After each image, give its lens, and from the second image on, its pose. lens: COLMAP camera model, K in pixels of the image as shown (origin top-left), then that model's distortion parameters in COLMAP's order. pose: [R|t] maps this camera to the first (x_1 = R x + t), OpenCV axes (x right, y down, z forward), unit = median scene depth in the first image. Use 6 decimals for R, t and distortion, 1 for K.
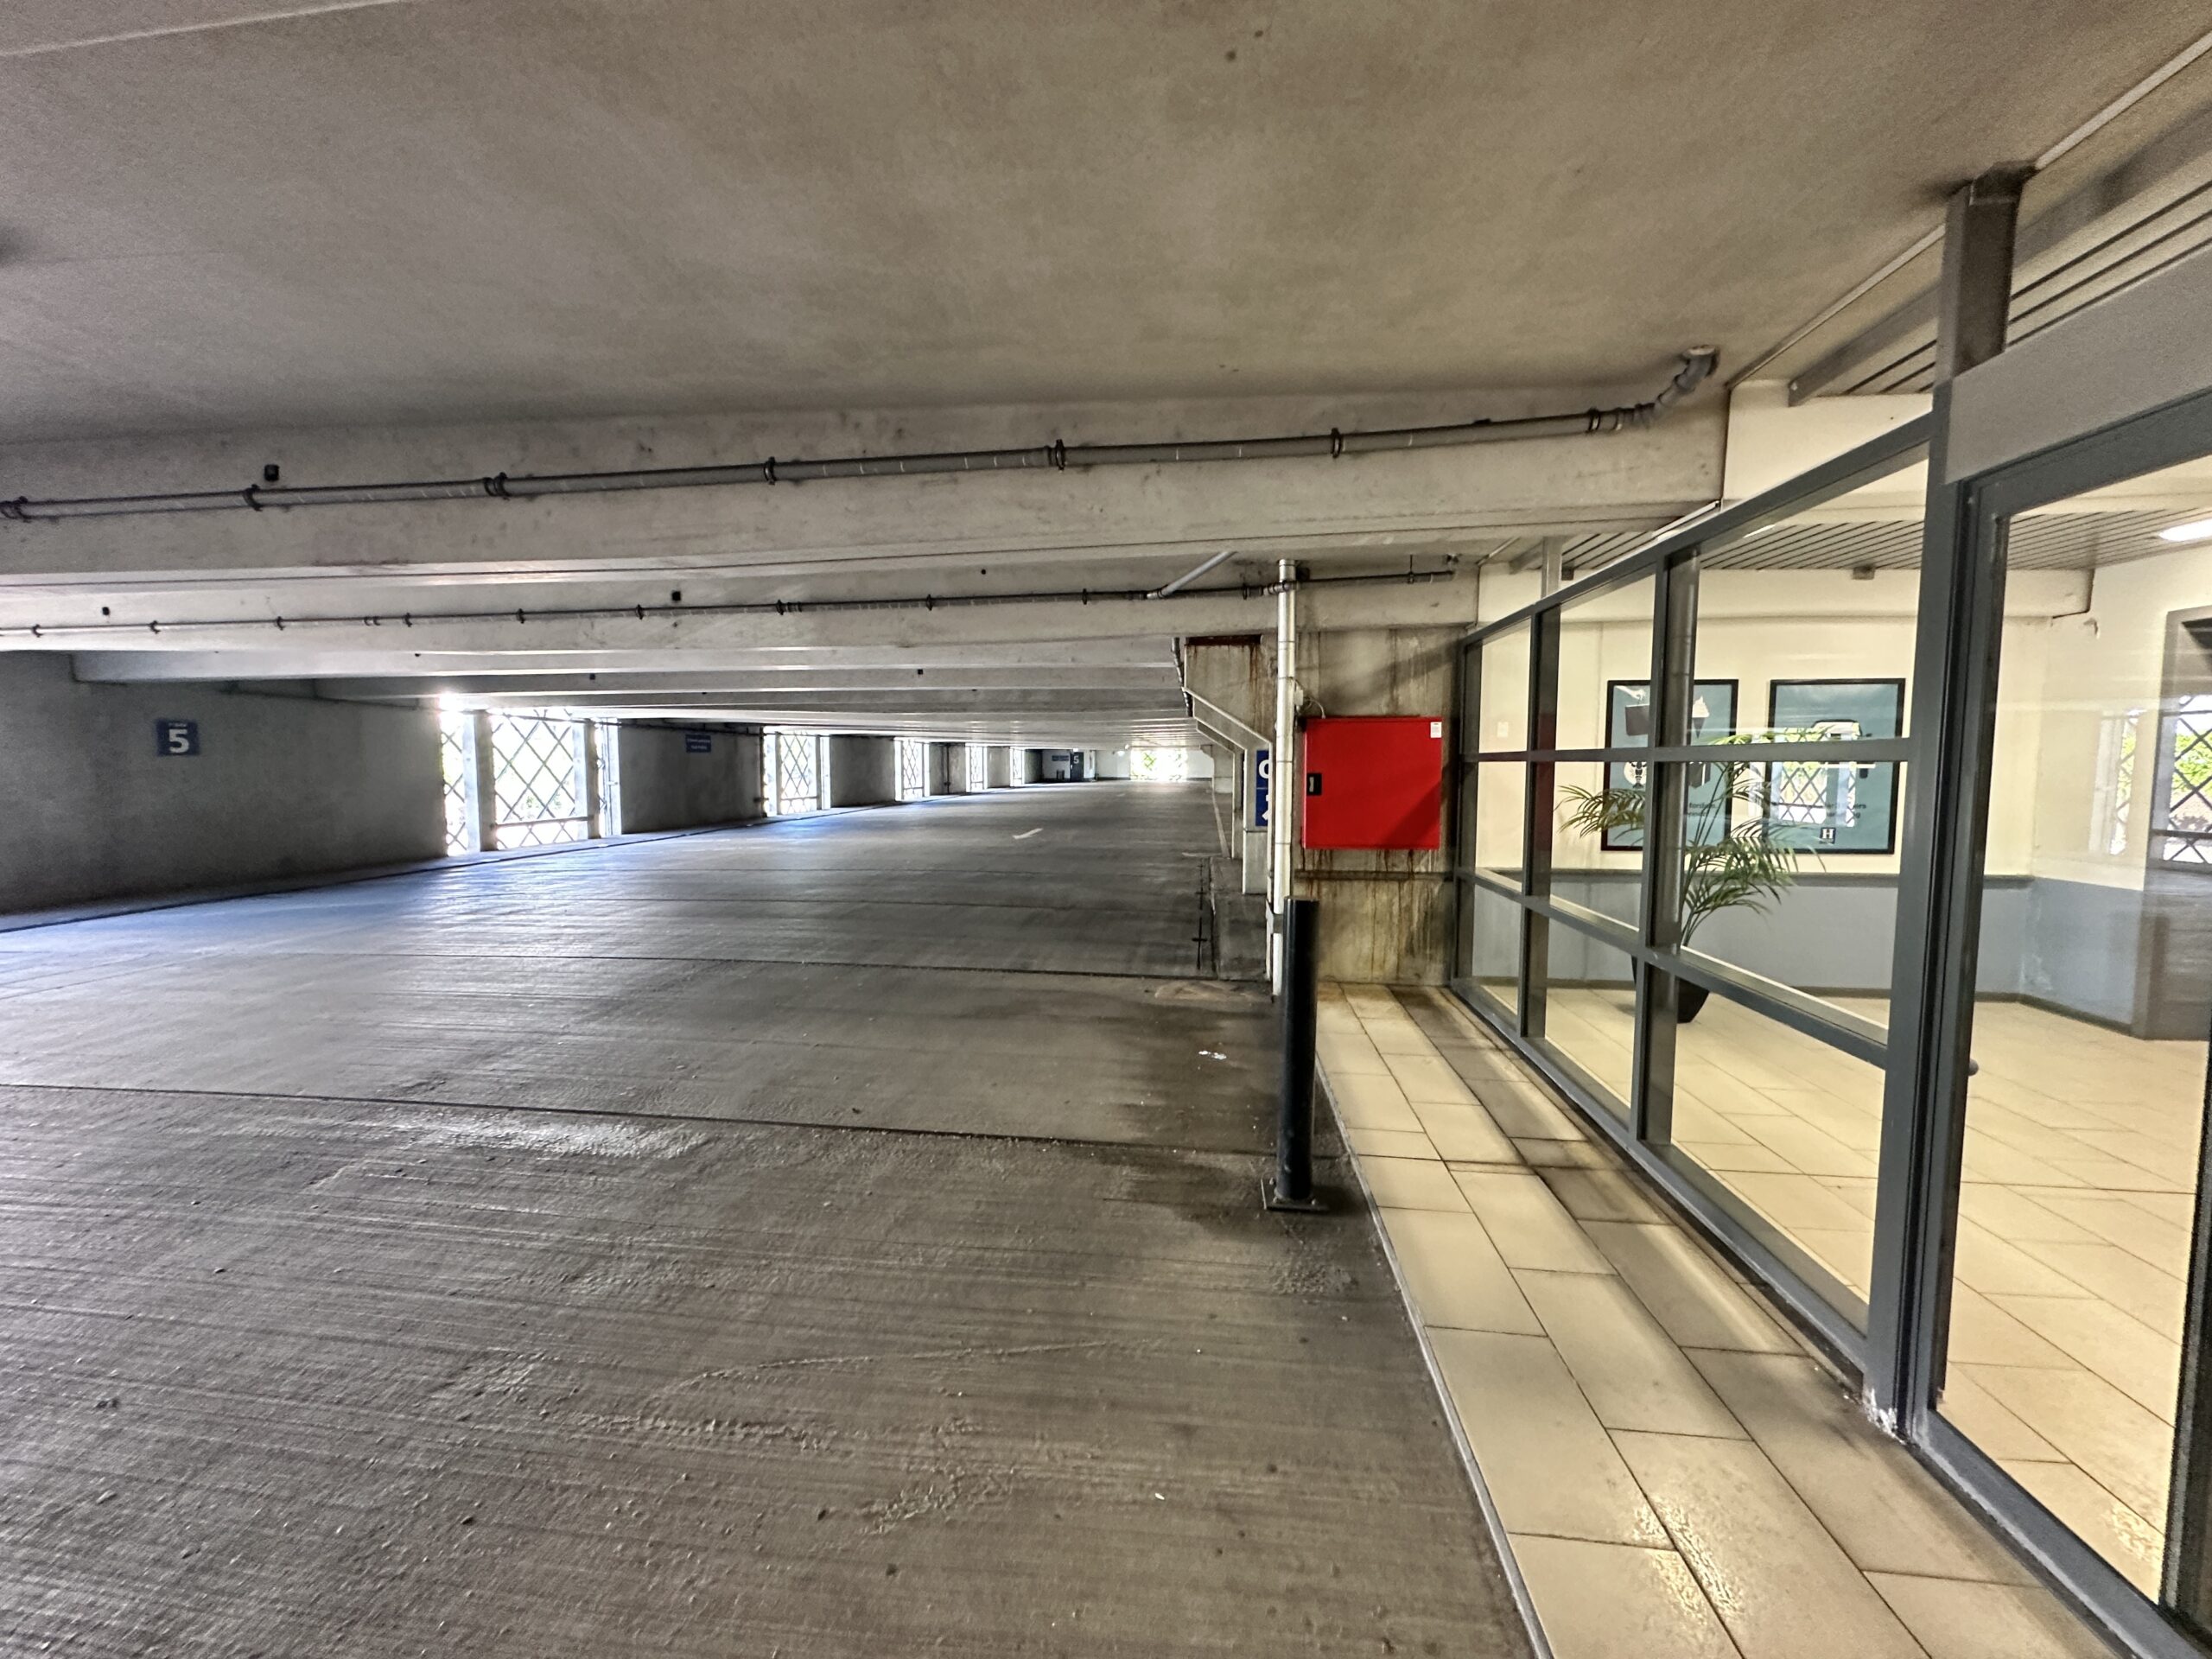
lens RADIAL K [[872.6, 0, 1106.0], [0, 872.6, 829.5], [0, 0, 1]] dist [-0.002918, 0.000627]
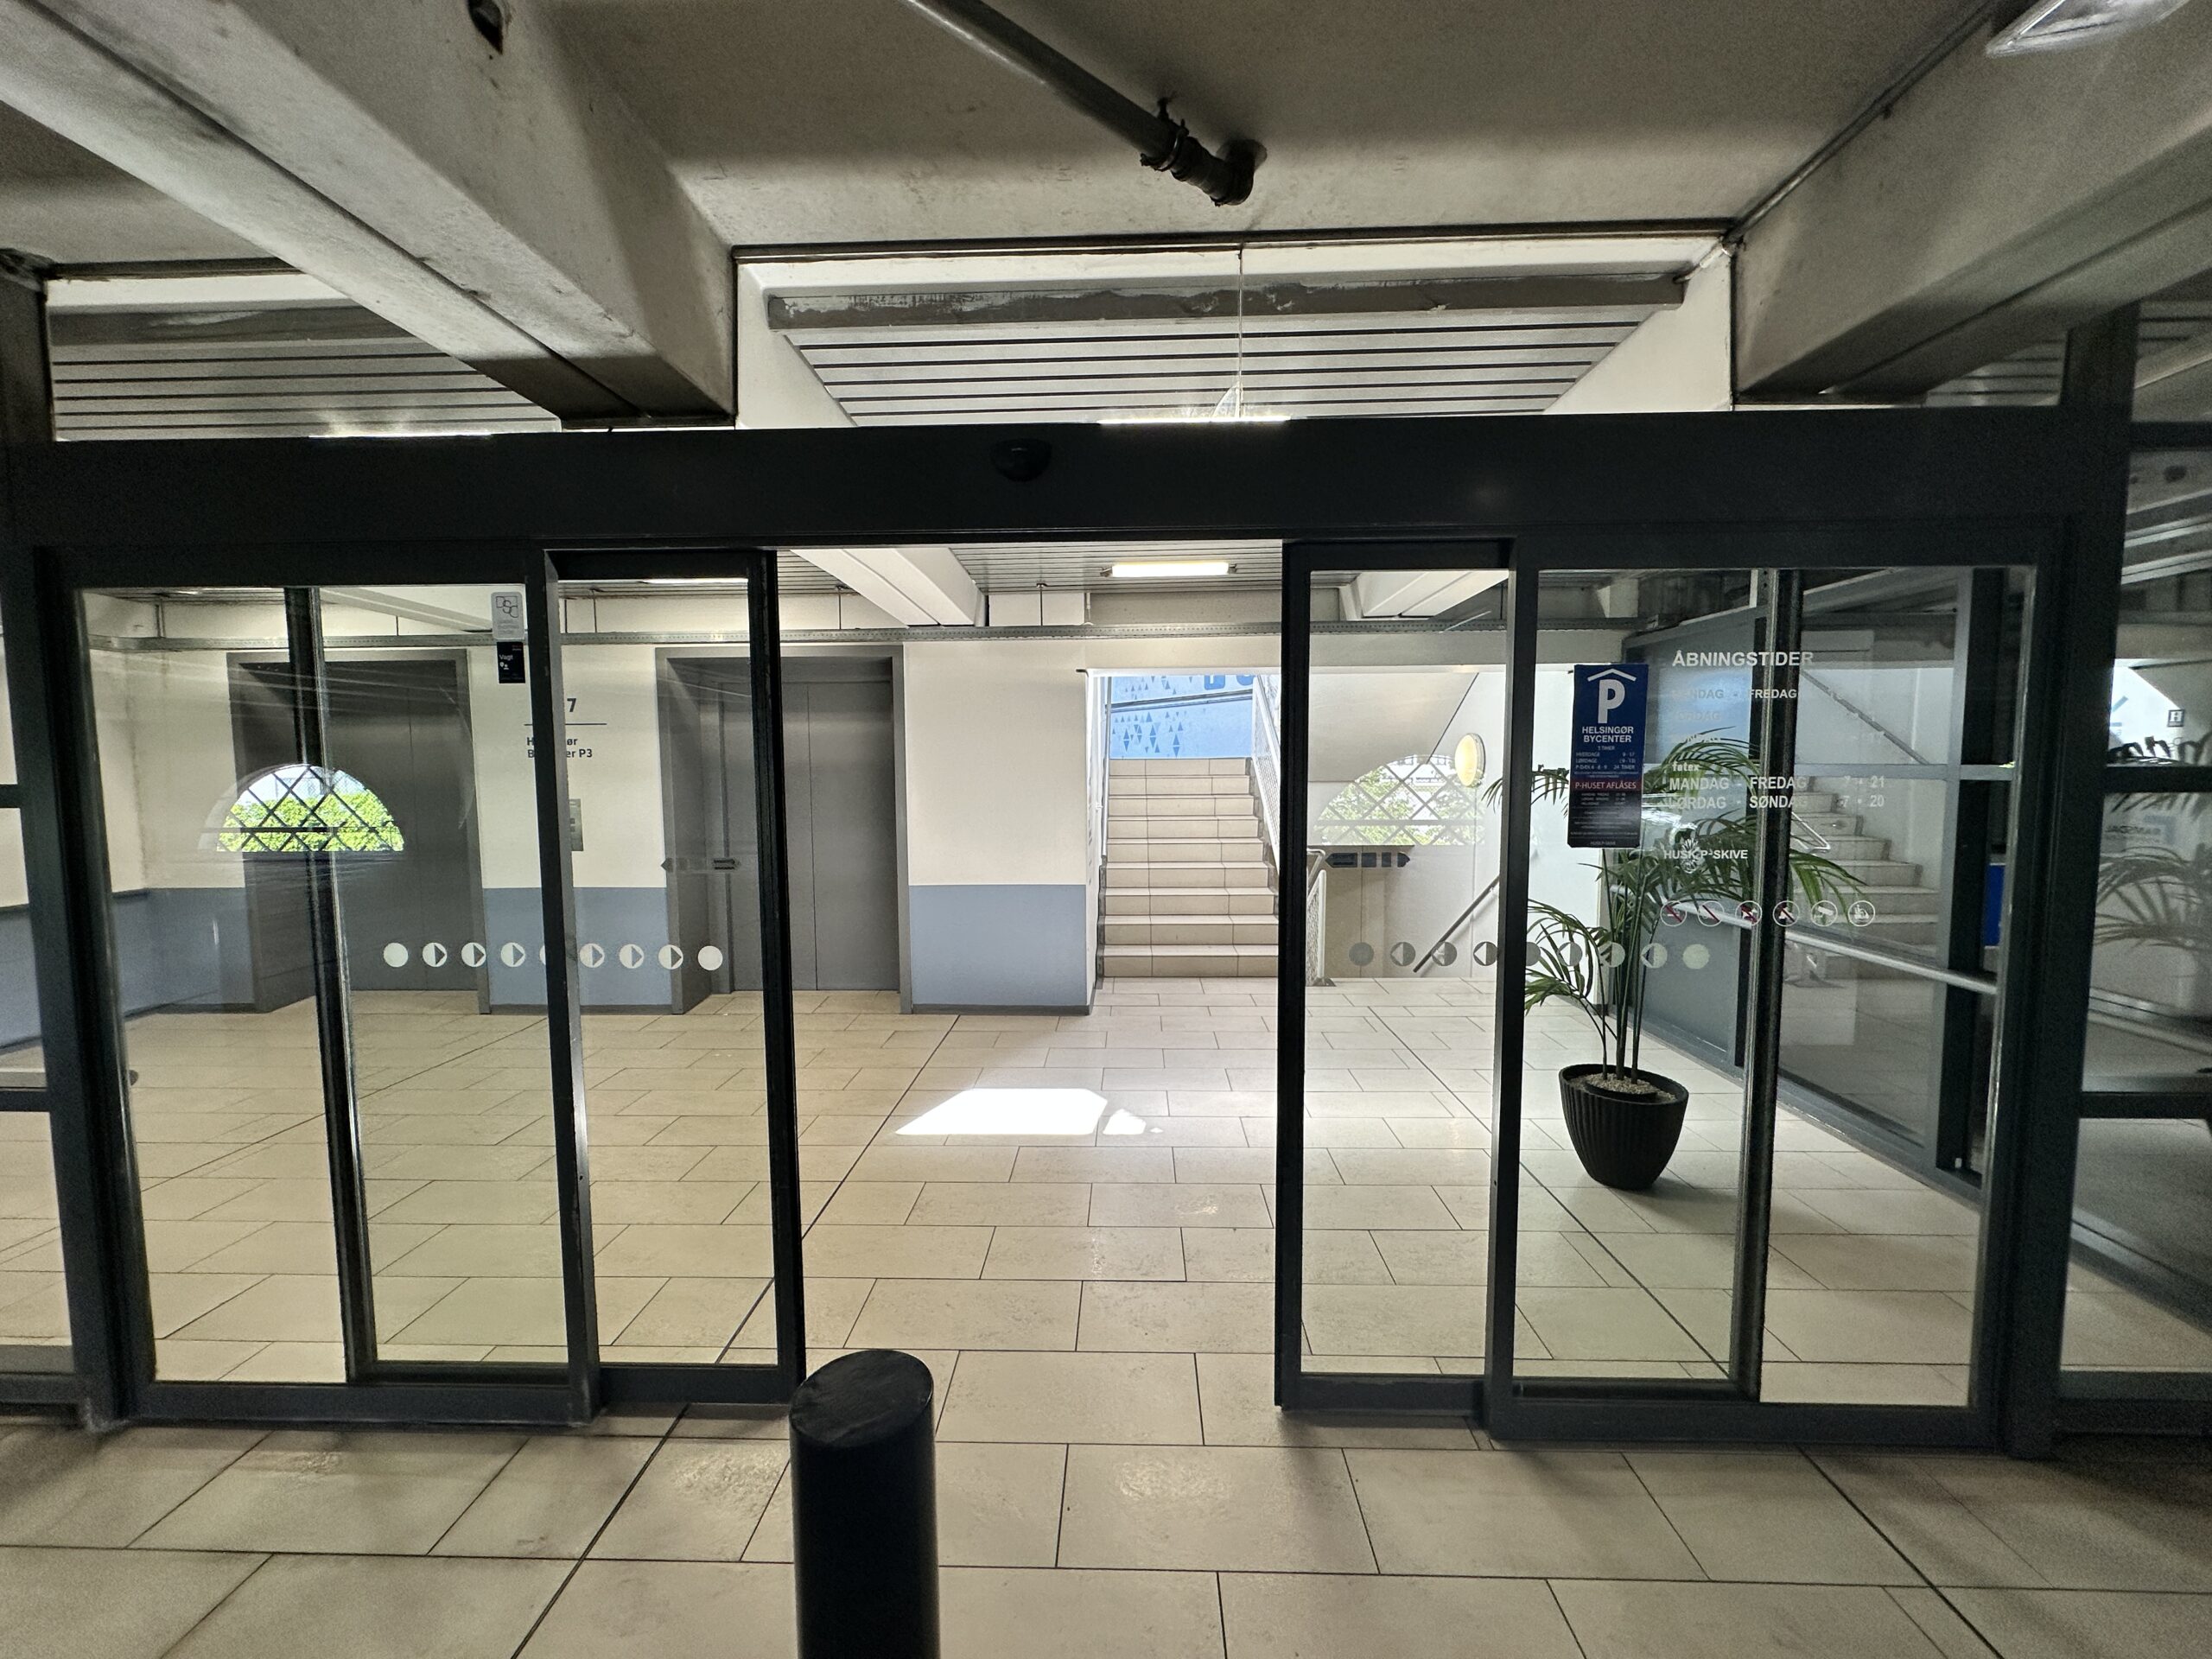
lens RADIAL K [[896.0, 0, 1106.0], [0, 896.0, 829.5], [0, 0, 1]] dist [-0.017176, 0.000139]
pose [[-0.078511, -0.076151, 0.994001, -0.182382], [0.080272, 0.993358, 0.082442, -0.035938], [-0.993676, 0.086263, -0.071877, -0.177431]]
